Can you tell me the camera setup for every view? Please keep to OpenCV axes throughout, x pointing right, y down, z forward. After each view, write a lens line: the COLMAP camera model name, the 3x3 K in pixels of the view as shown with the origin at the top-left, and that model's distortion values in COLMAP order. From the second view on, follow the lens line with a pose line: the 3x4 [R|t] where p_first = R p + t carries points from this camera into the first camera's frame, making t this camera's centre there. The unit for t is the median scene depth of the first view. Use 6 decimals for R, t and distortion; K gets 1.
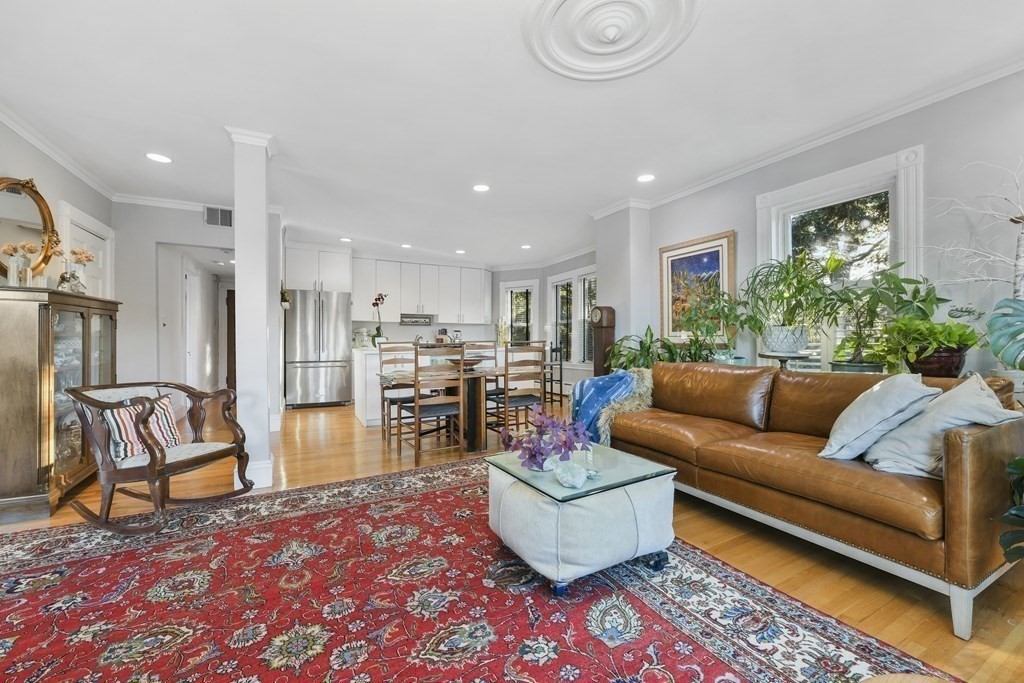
lens RADIAL K [[413.0, 0, 519.5], [0, 413.0, 337.8], [0, 0, 1]] dist [-0.007506, -0.000425]
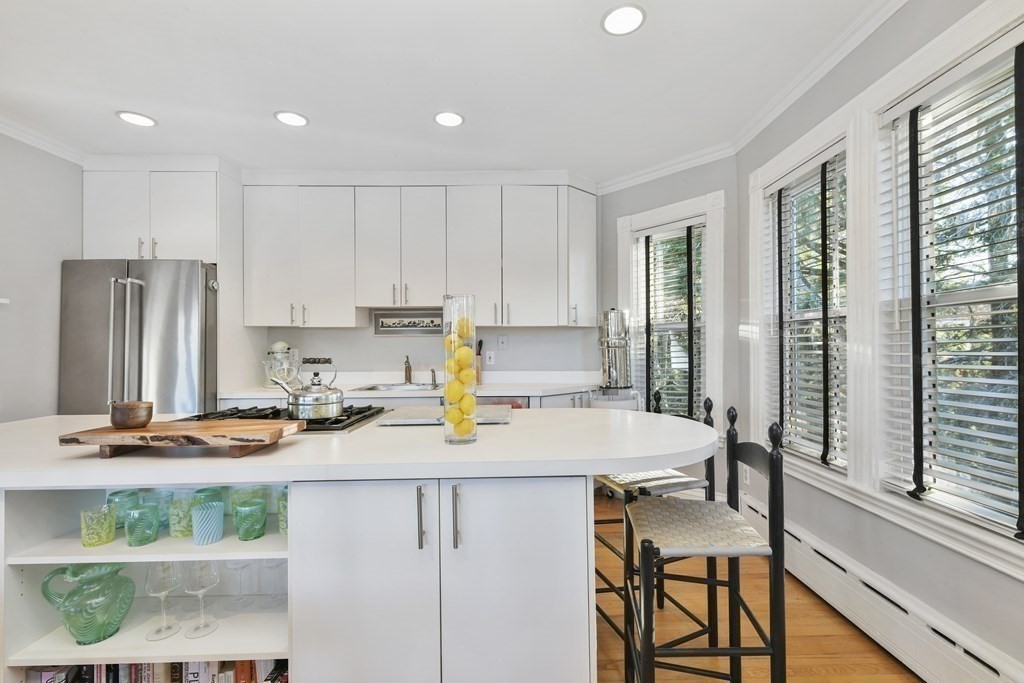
lens RADIAL K [[444.4, 0, 517.6], [0, 444.4, 341.8], [0, 0, 1]] dist [0.001341, 0.000124]
pose [[0.889981, -0.007416, -0.455937, 0.165347], [0.009715, 0.999949, 0.002699, -0.053739], [0.455894, -0.006832, 0.890008, 1.597927]]
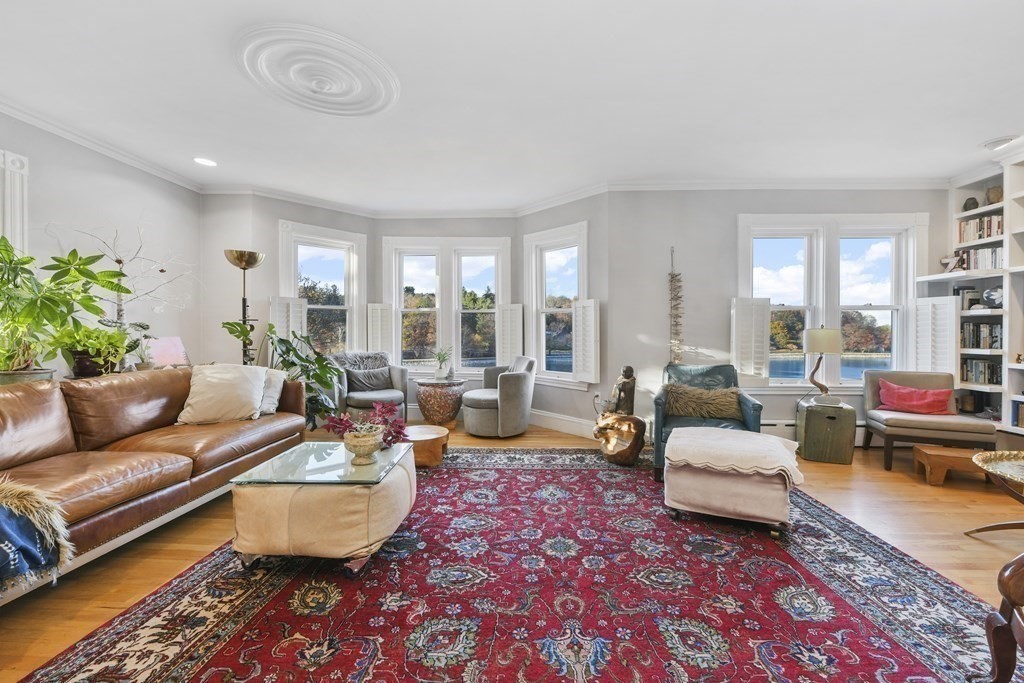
lens RADIAL K [[413.0, 0, 519.5], [0, 413.0, 337.8], [0, 0, 1]] dist [-0.007506, -0.000425]
pose [[-0.862957, -0.002084, 0.505274, -0.530707], [0.001327, 0.999979, 0.006390, -0.015443], [-0.505276, 0.006185, -0.862935, 1.074281]]
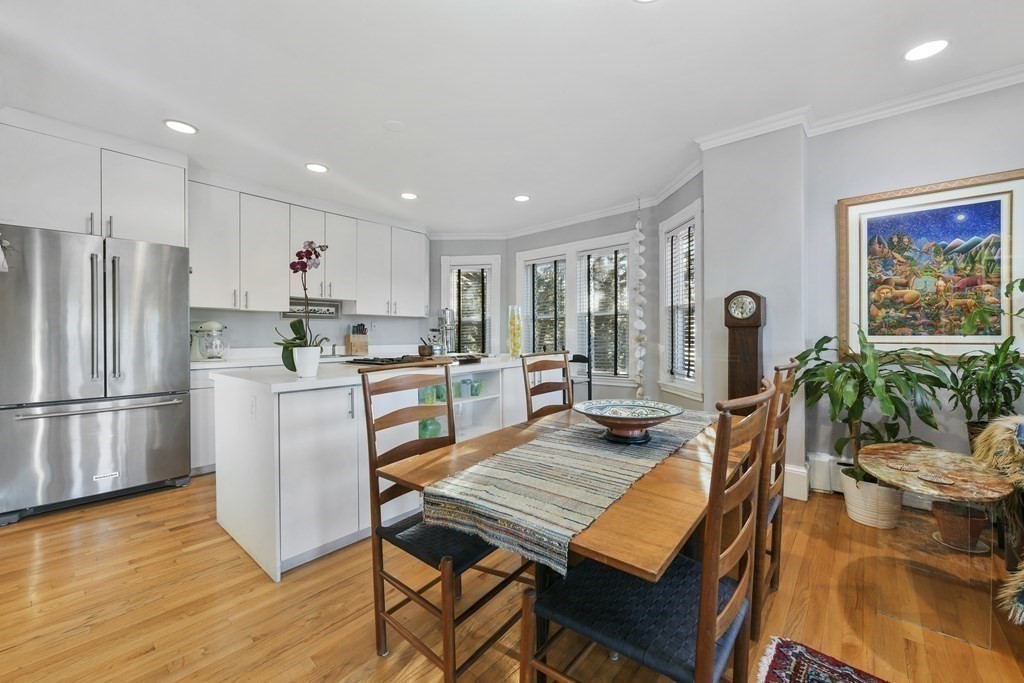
lens RADIAL K [[408.5, 0, 522.6], [0, 408.5, 334.2], [0, 0, 1]] dist [0.000647, -0.000083]
pose [[0.928445, -0.001961, 0.371465, -0.481576], [-0.000496, 0.999979, 0.006520, -0.028439], [-0.371470, -0.006237, 0.928424, 0.892100]]
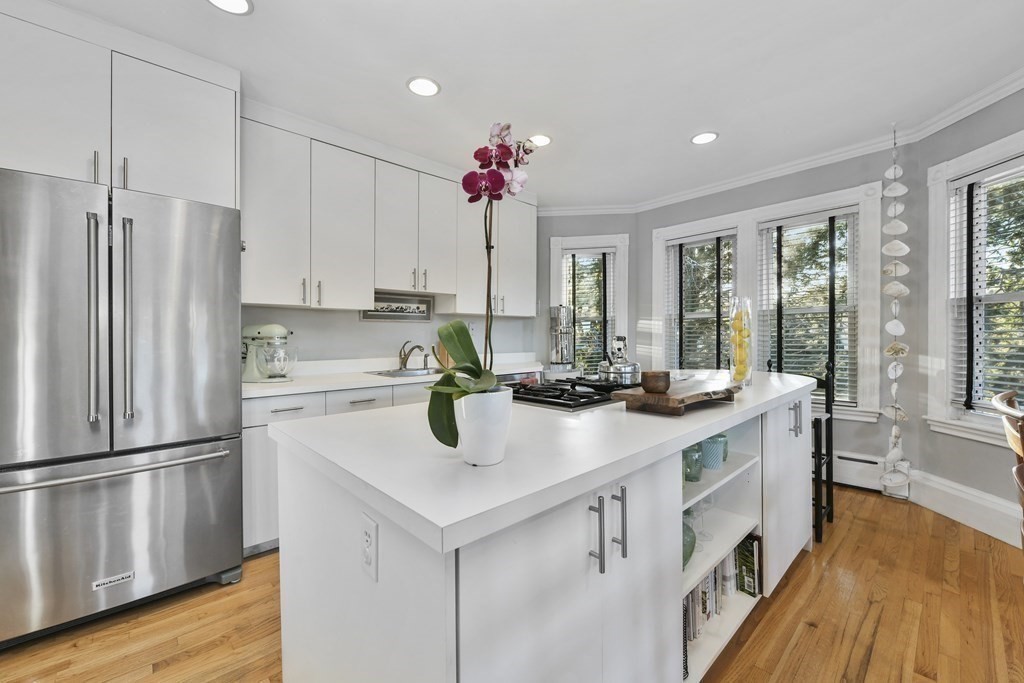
lens RADIAL K [[416.6, 0, 521.5], [0, 416.6, 335.6], [0, 0, 1]] dist [-0.007942, 0.000009]
pose [[0.963980, -0.001595, 0.265969, -0.617986], [-0.000955, 0.999955, 0.009458, -0.042210], [-0.265972, -0.009371, 0.963935, 1.385223]]
